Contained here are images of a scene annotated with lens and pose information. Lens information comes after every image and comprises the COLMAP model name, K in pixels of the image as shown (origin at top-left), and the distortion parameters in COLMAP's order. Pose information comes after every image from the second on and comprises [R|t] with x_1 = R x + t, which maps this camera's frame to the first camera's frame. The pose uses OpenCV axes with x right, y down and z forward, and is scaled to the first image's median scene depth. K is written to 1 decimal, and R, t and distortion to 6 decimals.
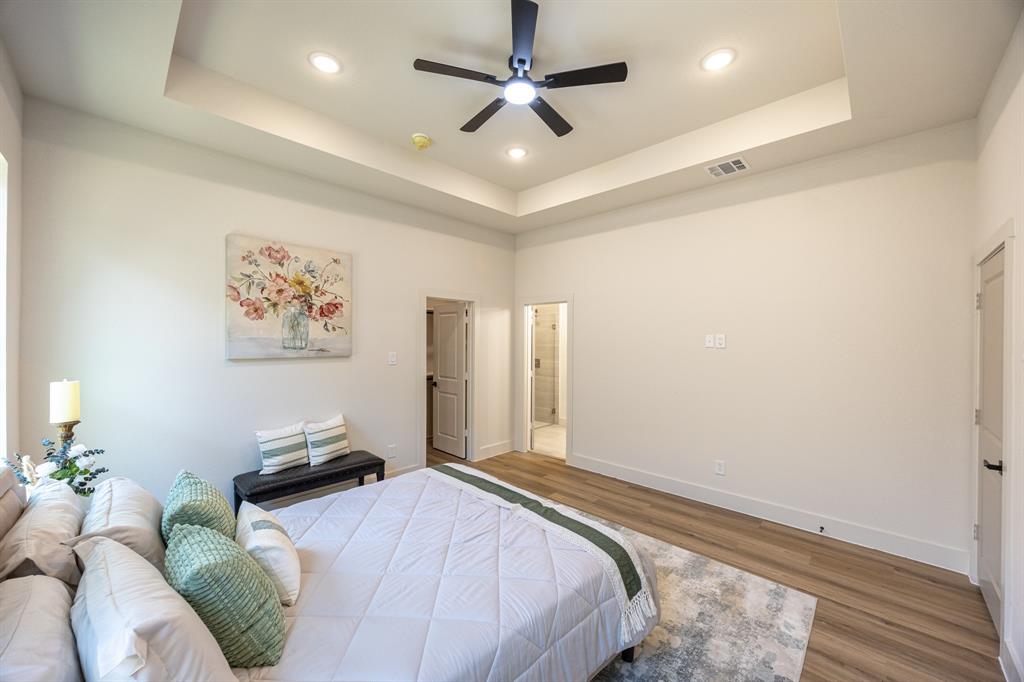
lens RADIAL K [[398.6, 0, 510.7], [0, 398.6, 342.3], [0, 0, 1]] dist [-0.001789, -0.000088]
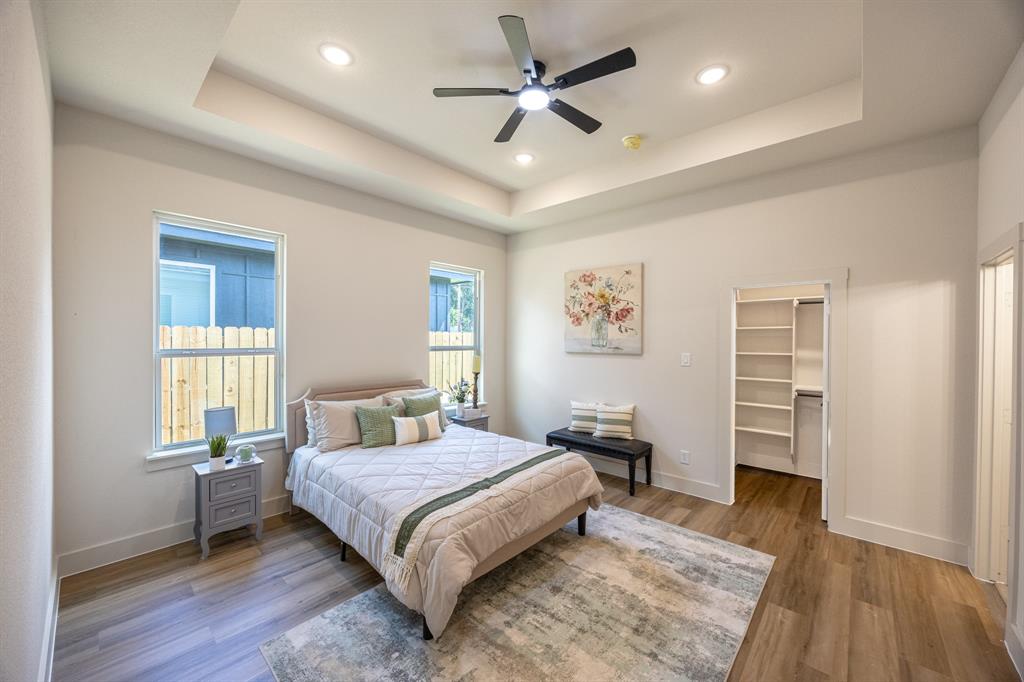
lens RADIAL K [[398.6, 0, 510.7], [0, 398.6, 342.3], [0, 0, 1]] dist [-0.001789, -0.000088]
pose [[0.003264, 0.003360, -0.999989, 0.782295], [-0.011385, 0.999930, 0.003322, 0.001649], [0.999930, 0.011374, 0.003302, 0.697255]]
